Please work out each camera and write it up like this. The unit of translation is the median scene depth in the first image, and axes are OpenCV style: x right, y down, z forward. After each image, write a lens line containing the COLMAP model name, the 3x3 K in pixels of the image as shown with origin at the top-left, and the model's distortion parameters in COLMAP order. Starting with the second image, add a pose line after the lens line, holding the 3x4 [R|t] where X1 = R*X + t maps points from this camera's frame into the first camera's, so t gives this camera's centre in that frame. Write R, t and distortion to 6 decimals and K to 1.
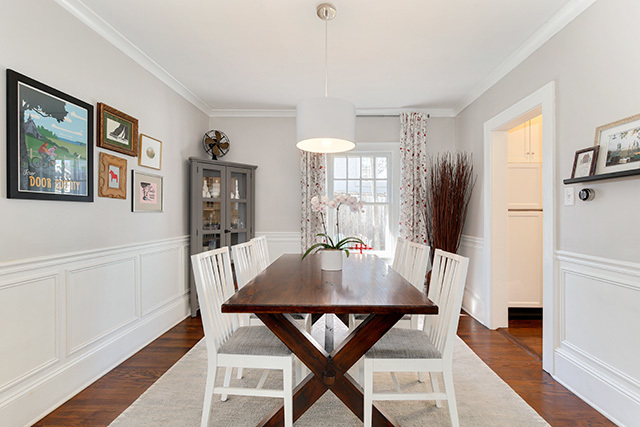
lens RADIAL K [[288.8, 0, 325.9], [0, 288.8, 211.8], [0, 0, 1]] dist [-0.004099, -0.001045]
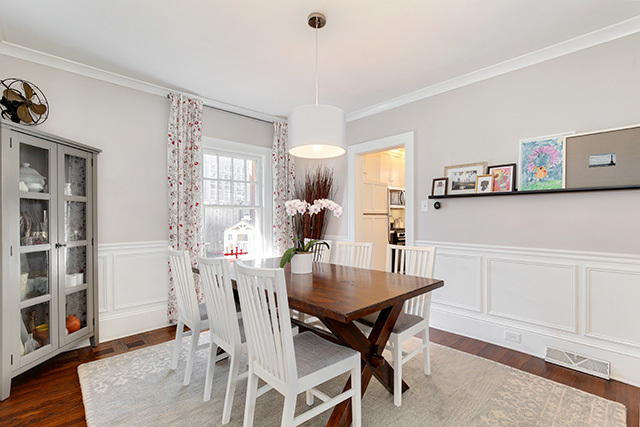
lens RADIAL K [[288.8, 0, 326.4], [0, 288.8, 217.2], [0, 0, 1]] dist [-0.004099, -0.001045]
pose [[0.710746, -0.004416, 0.703435, -0.629884], [-0.002314, 0.999960, 0.008616, -0.004204], [-0.703445, -0.007752, 0.710708, 0.221668]]
